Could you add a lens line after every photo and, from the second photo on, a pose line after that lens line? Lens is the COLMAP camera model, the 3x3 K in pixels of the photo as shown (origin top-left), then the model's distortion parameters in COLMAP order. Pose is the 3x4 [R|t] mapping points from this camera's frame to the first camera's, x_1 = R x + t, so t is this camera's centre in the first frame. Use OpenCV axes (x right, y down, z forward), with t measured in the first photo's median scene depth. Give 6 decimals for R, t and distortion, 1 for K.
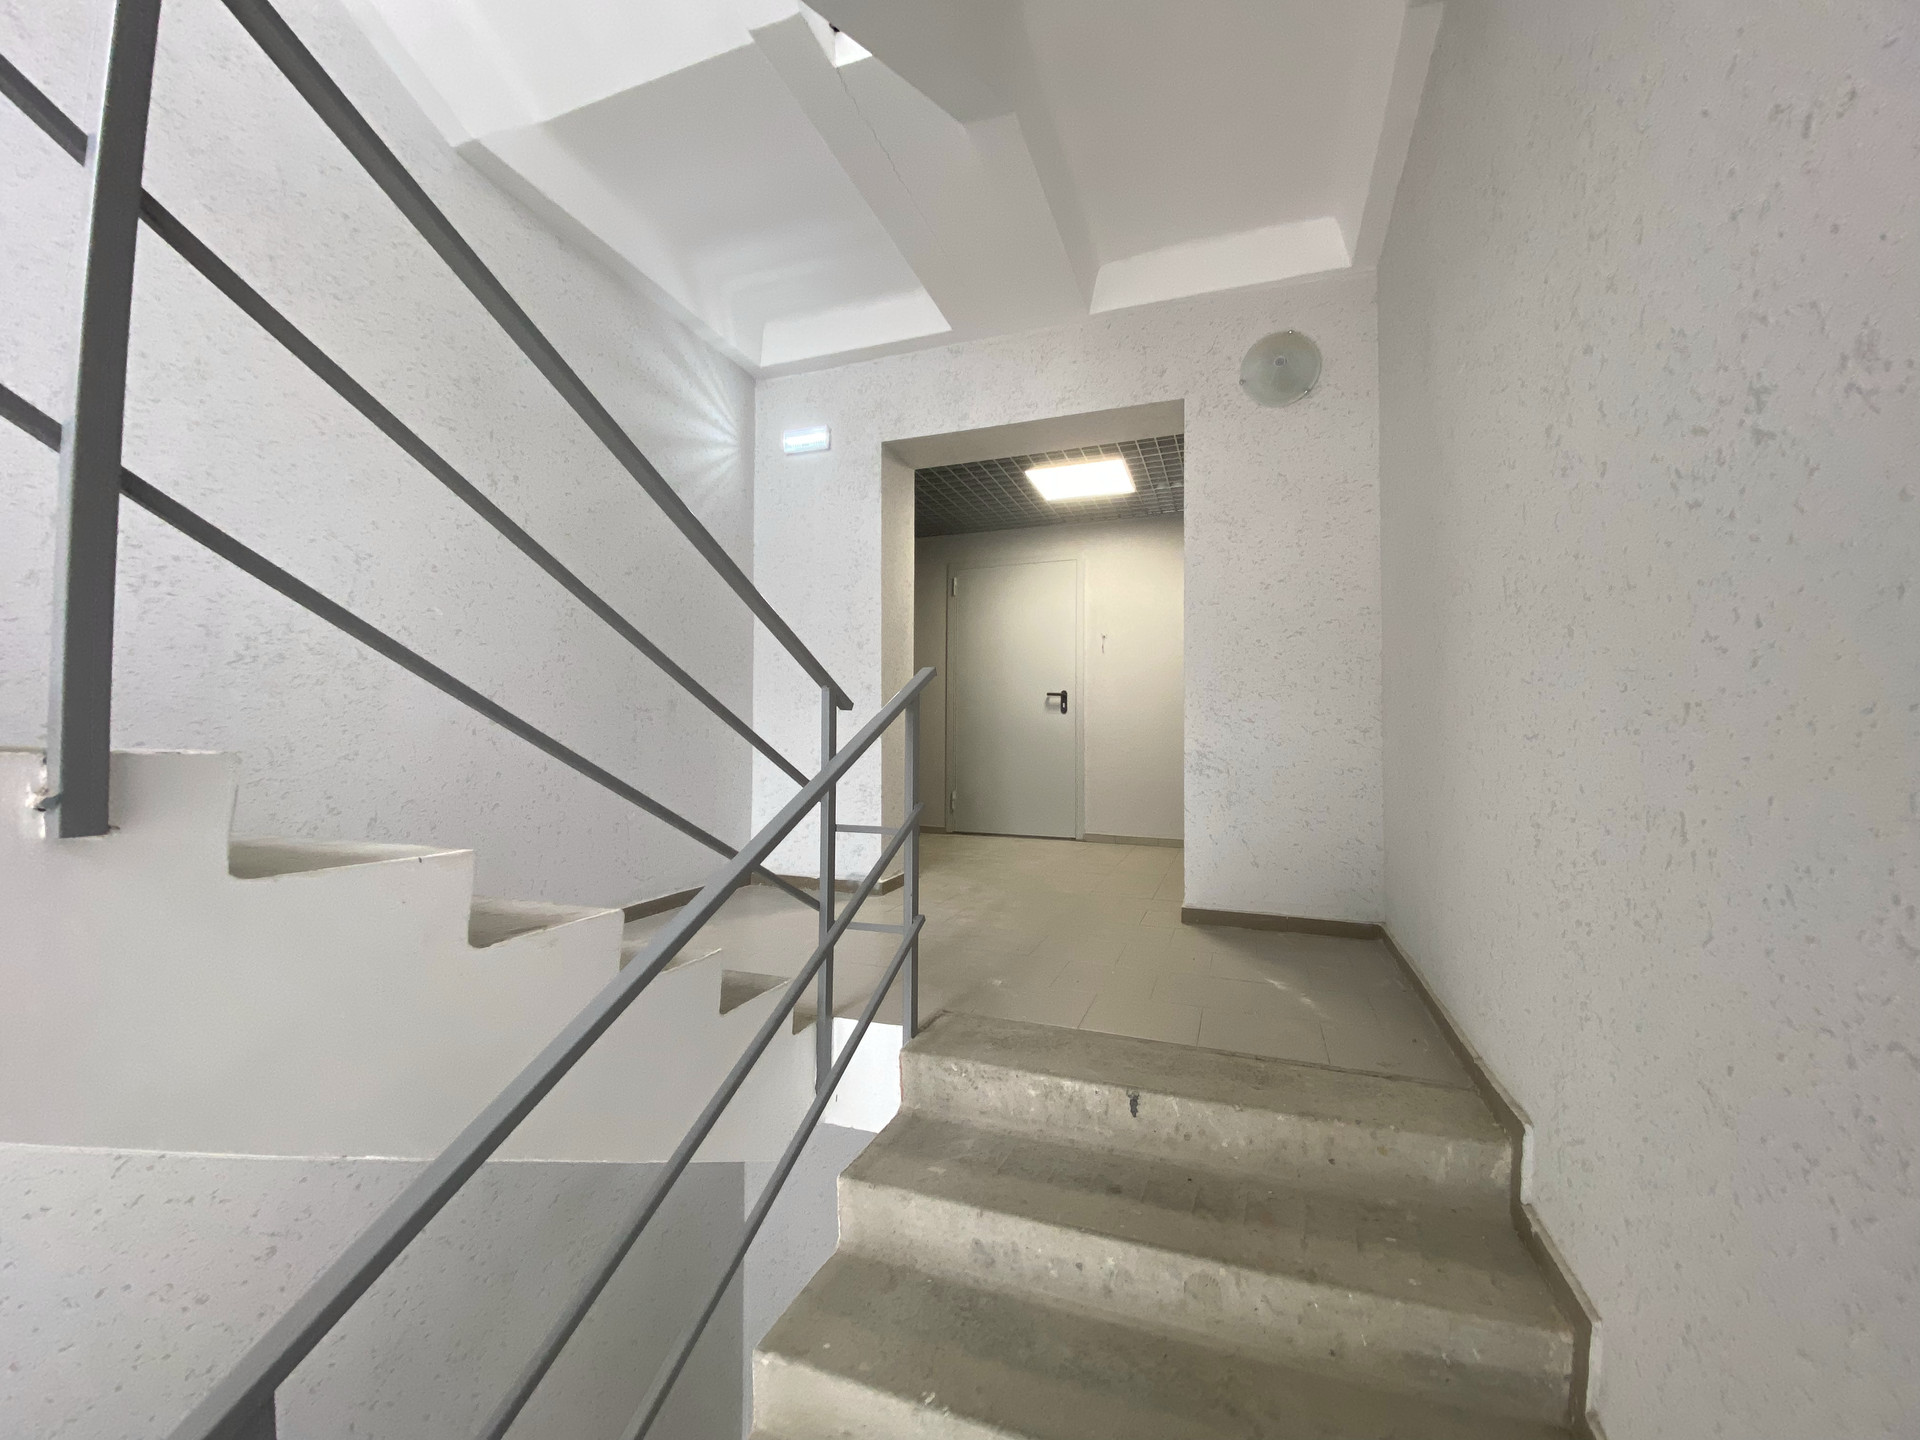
lens RADIAL K [[773.1, 0, 955.2], [0, 773.1, 718.3], [0, 0, 1]] dist [-0.001510, -0.000457]
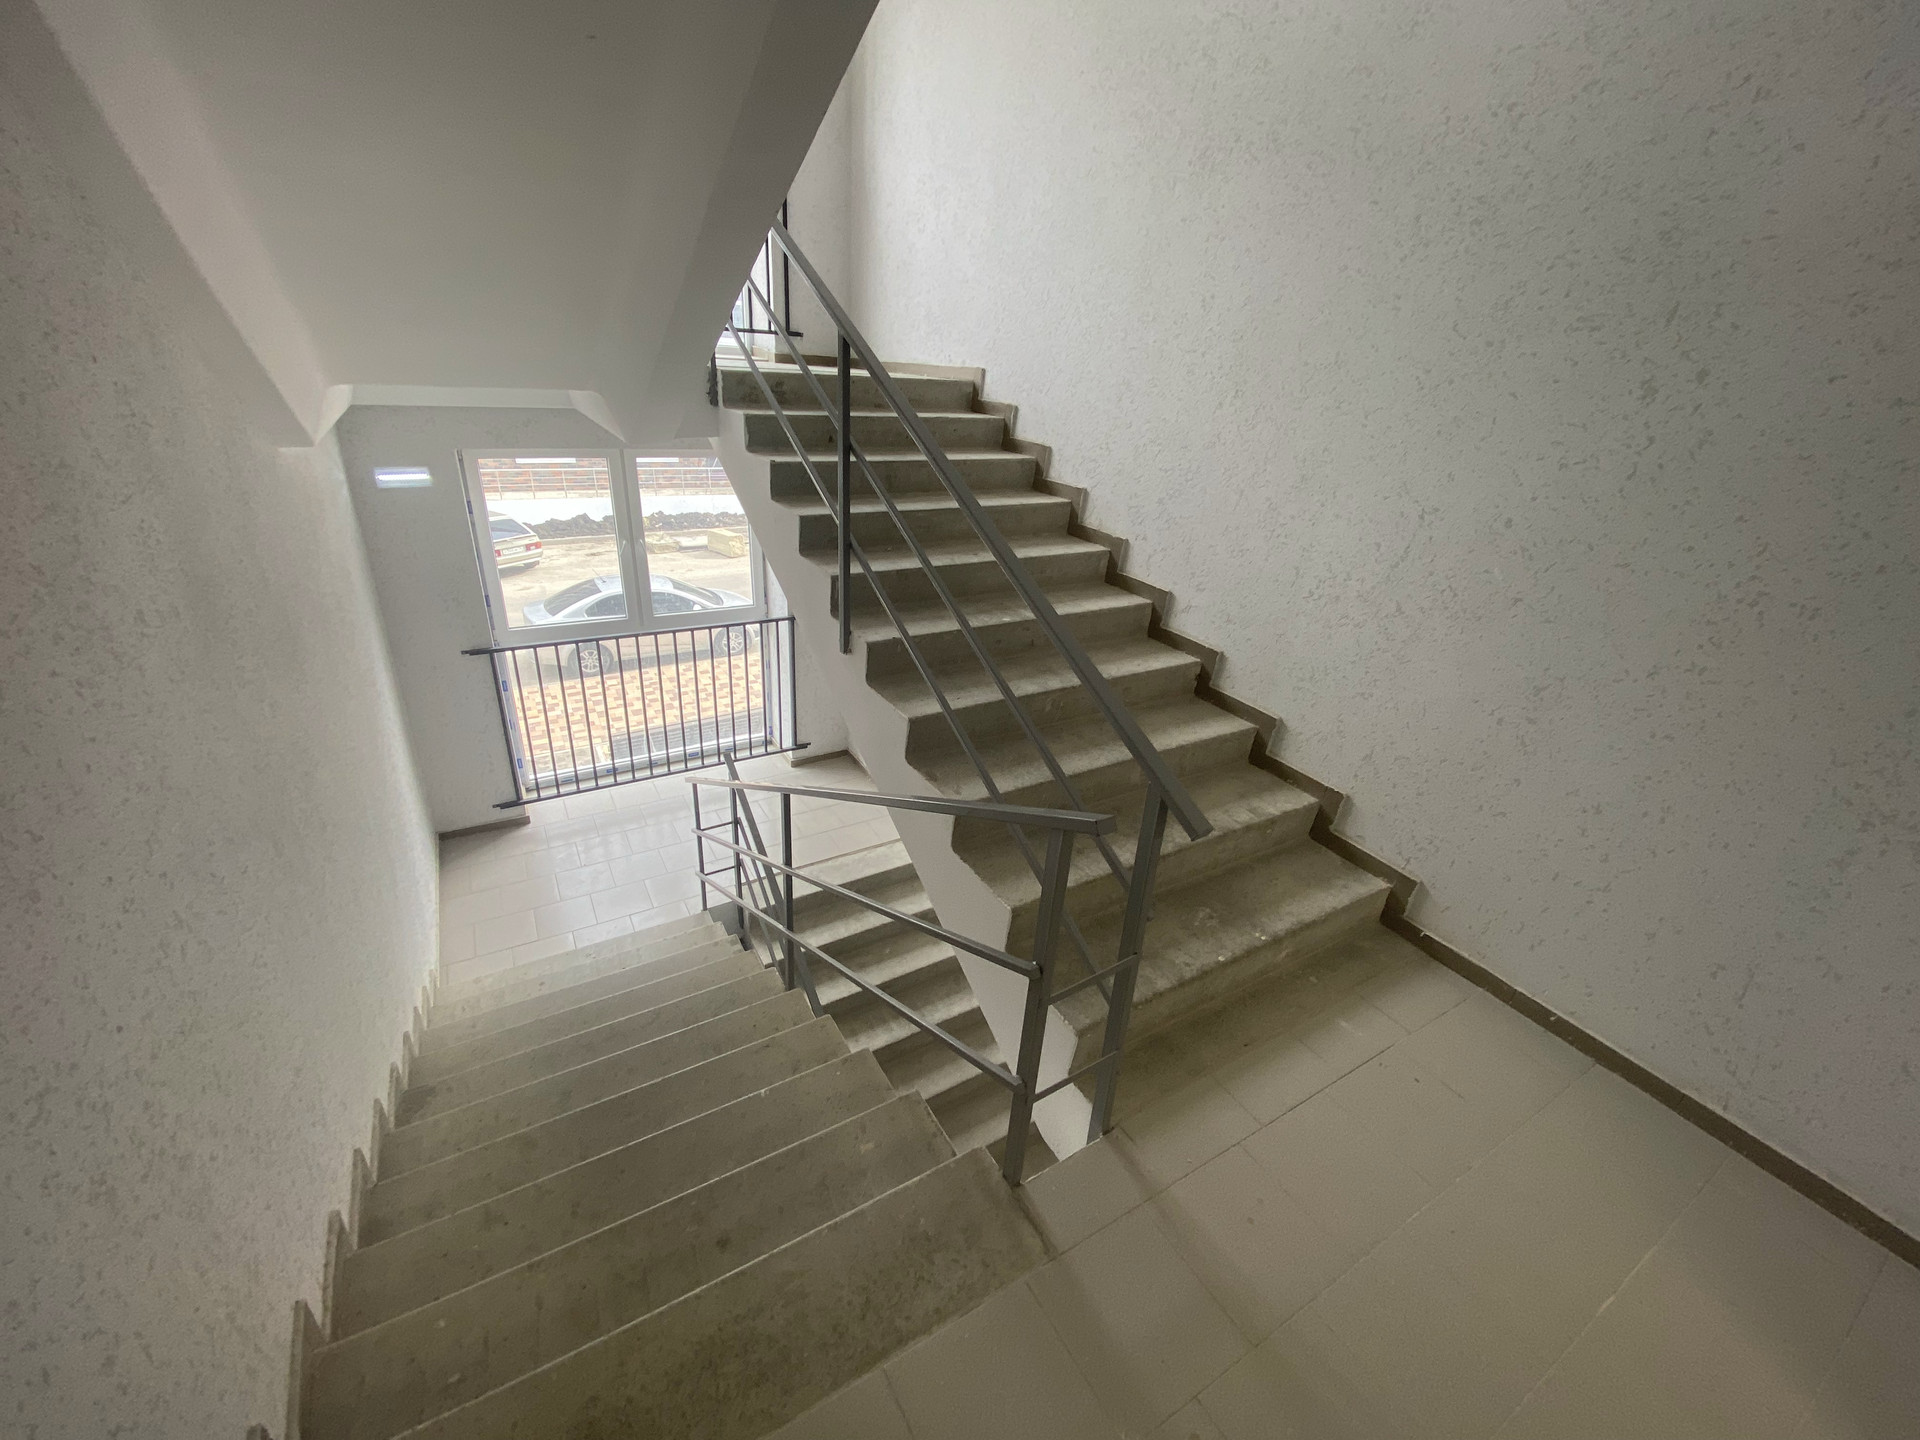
lens RADIAL K [[773.1, 0, 953.2], [0, 773.1, 713.5], [0, 0, 1]] dist [-0.001510, -0.000457]
pose [[-0.621595, 0.295396, -0.725508, 0.408852], [-0.036750, 0.914157, 0.403692, -0.360140], [0.782476, 0.277595, -0.557379, 1.183004]]
